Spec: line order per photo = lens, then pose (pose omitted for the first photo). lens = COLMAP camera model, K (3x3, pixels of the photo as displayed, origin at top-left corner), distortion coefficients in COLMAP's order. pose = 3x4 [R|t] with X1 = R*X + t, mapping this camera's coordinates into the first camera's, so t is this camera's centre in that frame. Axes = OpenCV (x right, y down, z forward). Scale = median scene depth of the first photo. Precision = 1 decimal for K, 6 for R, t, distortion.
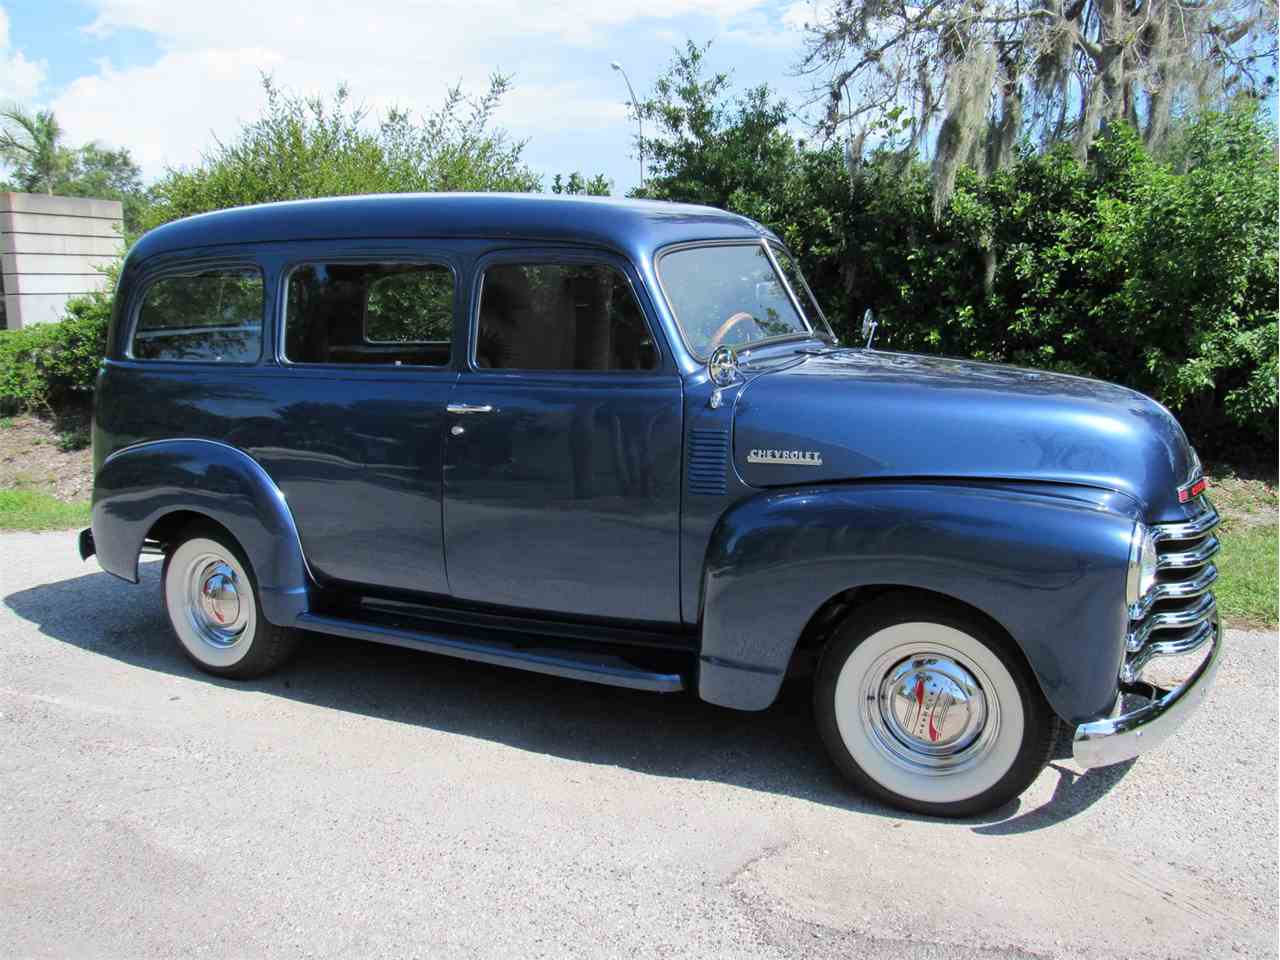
lens RADIAL K [[1087.8, 0, 590.4], [0, 1087.8, 294.4], [0, 0, 1]] dist [-0.033025, -0.006756]
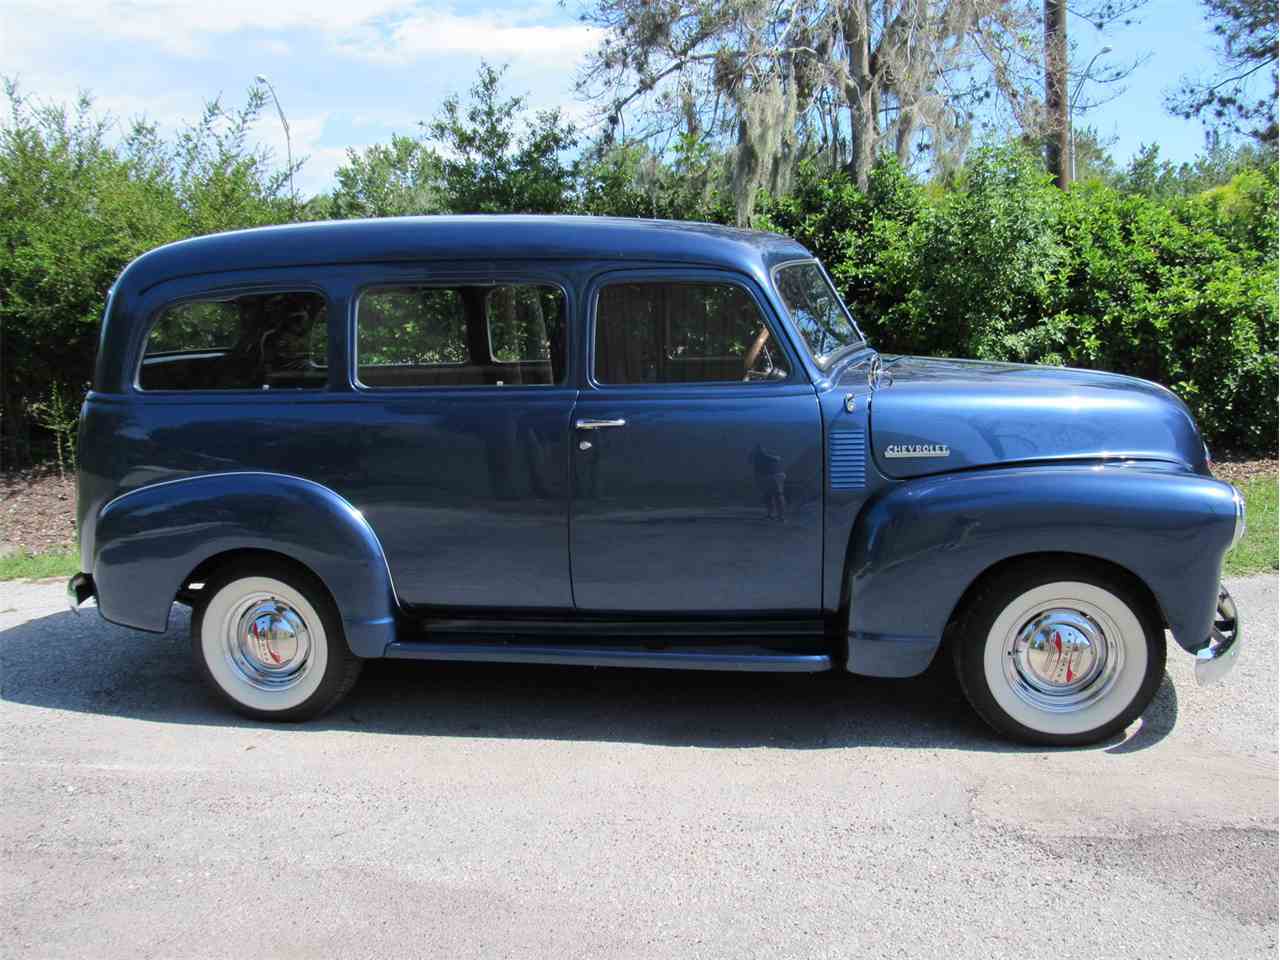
lens RADIAL K [[1087.8, 0, 590.4], [0, 1087.8, 294.4], [0, 0, 1]] dist [-0.033025, -0.006756]
pose [[0.961593, -0.015571, 0.274038, -0.384411], [0.020189, 0.999698, -0.014037, -0.004049], [-0.273737, 0.019031, 0.961616, -0.000165]]
